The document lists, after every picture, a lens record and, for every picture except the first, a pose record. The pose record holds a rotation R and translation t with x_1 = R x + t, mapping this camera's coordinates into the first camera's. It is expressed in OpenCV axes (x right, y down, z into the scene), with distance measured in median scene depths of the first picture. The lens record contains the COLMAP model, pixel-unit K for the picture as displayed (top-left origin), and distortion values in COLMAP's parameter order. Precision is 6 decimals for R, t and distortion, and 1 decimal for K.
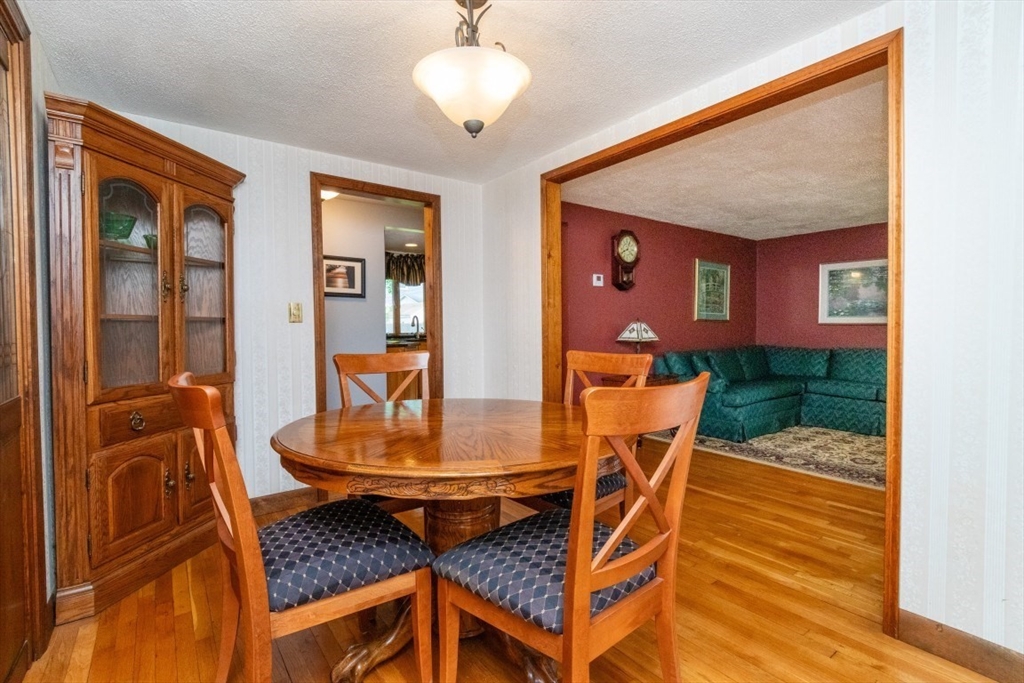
lens RADIAL K [[481.7, 0, 514.1], [0, 481.7, 341.2], [0, 0, 1]] dist [0.000486, -0.000207]
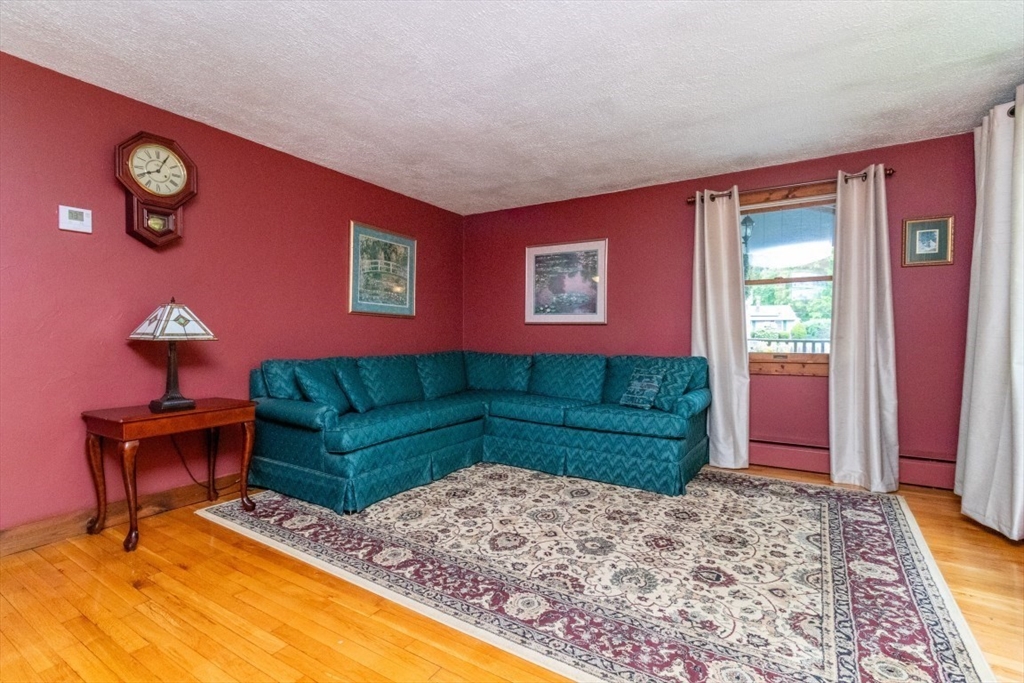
lens RADIAL K [[481.7, 0, 507.2], [0, 481.7, 341.3], [0, 0, 1]] dist [0.000486, -0.000207]
pose [[0.931520, 0.009093, 0.363576, 0.364047], [-0.003339, 0.999859, -0.016450, 0.007938], [-0.363675, 0.014109, 0.931419, 0.317254]]
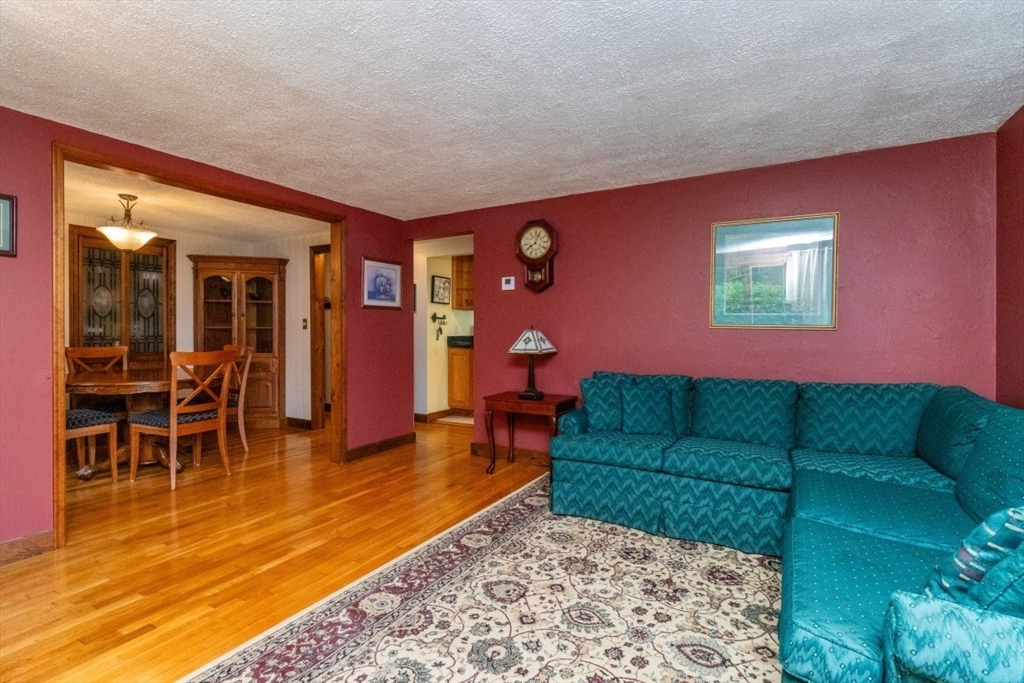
lens RADIAL K [[481.7, 0, 507.6], [0, 481.7, 337.0], [0, 0, 1]] dist [0.000486, -0.000207]
pose [[0.381861, 0.026615, -0.923837, 0.890415], [-0.026860, 0.999483, 0.017692, -0.036472], [0.923829, 0.018058, 0.382378, 0.570664]]
